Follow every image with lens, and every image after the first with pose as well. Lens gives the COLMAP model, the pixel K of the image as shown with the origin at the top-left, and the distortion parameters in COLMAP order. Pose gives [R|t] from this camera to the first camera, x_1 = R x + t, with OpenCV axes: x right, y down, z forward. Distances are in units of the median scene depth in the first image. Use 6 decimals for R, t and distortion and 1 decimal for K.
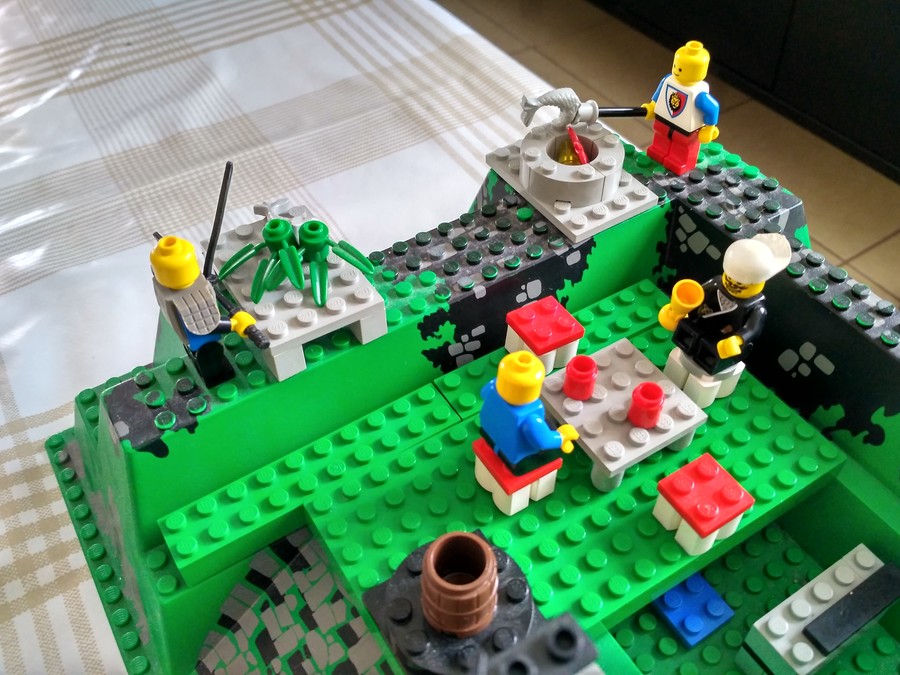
lens RADIAL K [[801.6, 0, 450.0], [0, 801.6, 337.5], [0, 0, 1]] dist [0.005907, 0.000657]
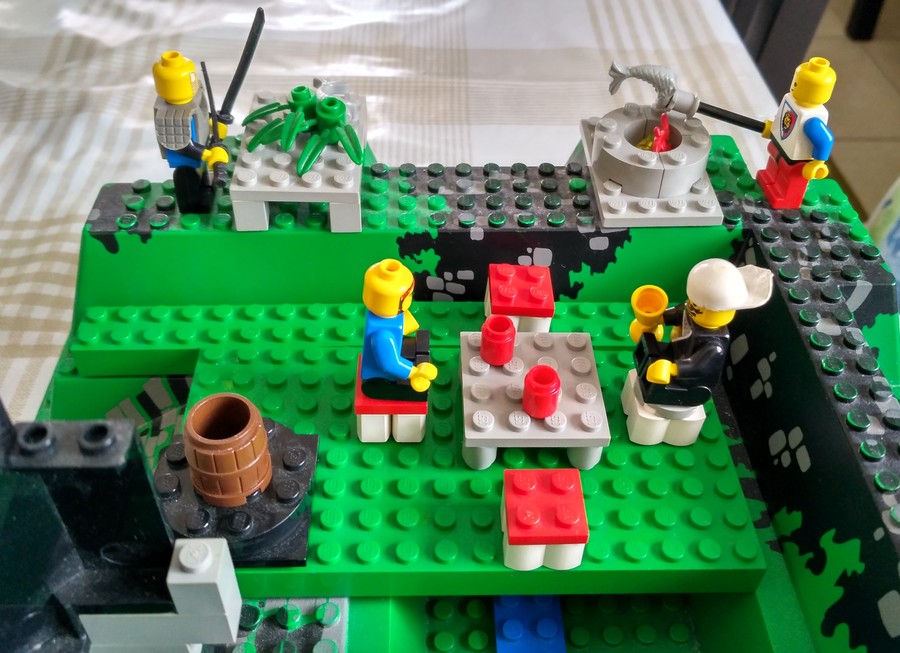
lens RADIAL K [[872.1, 0, 450.1], [0, 872.1, 281.7], [0, 0, 1]] dist [0.005254, 0.003463]
pose [[0.872702, 0.369037, -0.319691, 0.345471], [-0.395454, 0.918279, -0.019502, 0.025751], [0.286369, 0.143443, 0.947321, 0.038205]]
